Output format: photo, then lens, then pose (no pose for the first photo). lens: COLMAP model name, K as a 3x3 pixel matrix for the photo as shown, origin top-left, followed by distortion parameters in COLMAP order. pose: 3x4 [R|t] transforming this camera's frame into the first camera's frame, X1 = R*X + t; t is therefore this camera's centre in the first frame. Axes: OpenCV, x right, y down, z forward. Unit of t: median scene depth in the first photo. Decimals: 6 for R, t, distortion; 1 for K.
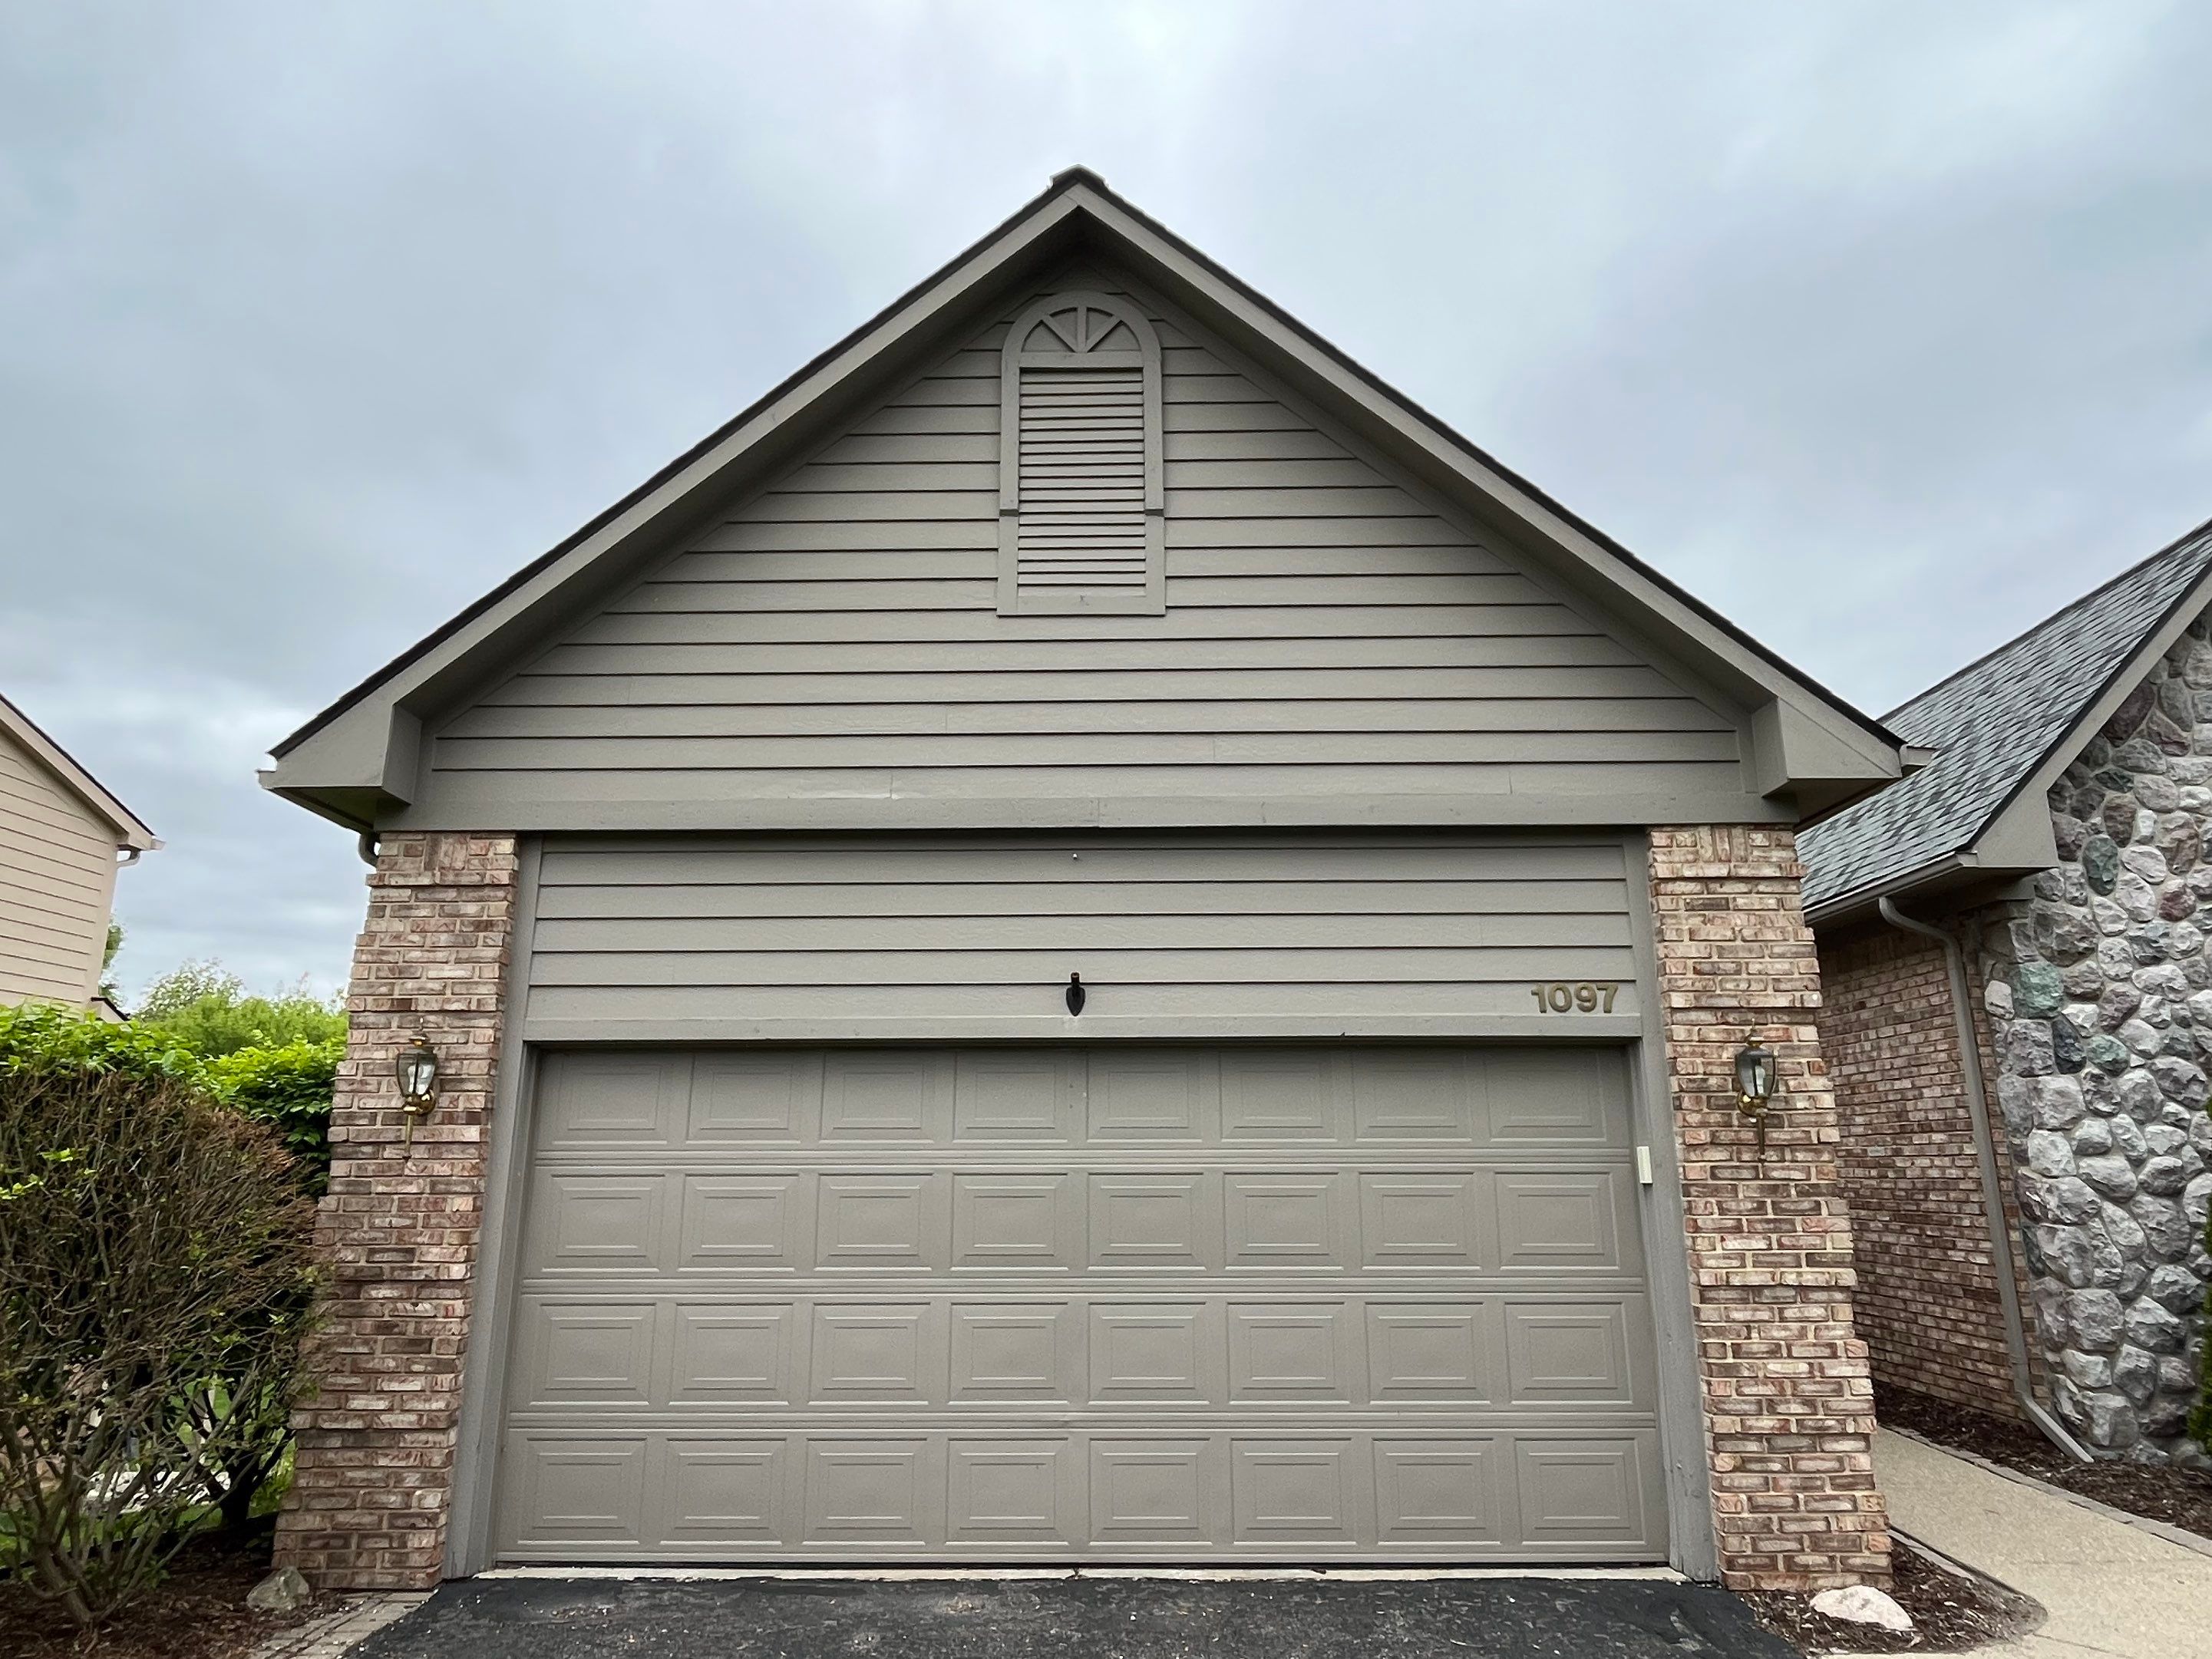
lens RADIAL K [[1343.1, 0, 1098.8], [0, 1343.1, 830.5], [0, 0, 1]] dist [-0.002813, -0.001625]
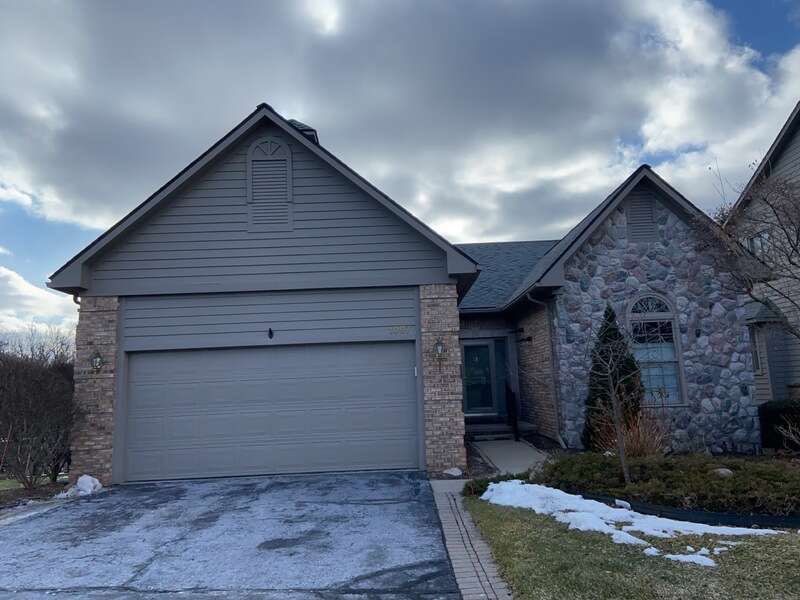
lens RADIAL K [[613.8, 0, 402.1], [0, 613.8, 293.5], [0, 0, 1]] dist [0.053713, -0.004125]
pose [[0.999269, -0.032521, 0.020119, 0.268137], [0.030547, 0.995323, 0.091648, -0.116087], [-0.023005, -0.090966, 0.995588, -0.615346]]
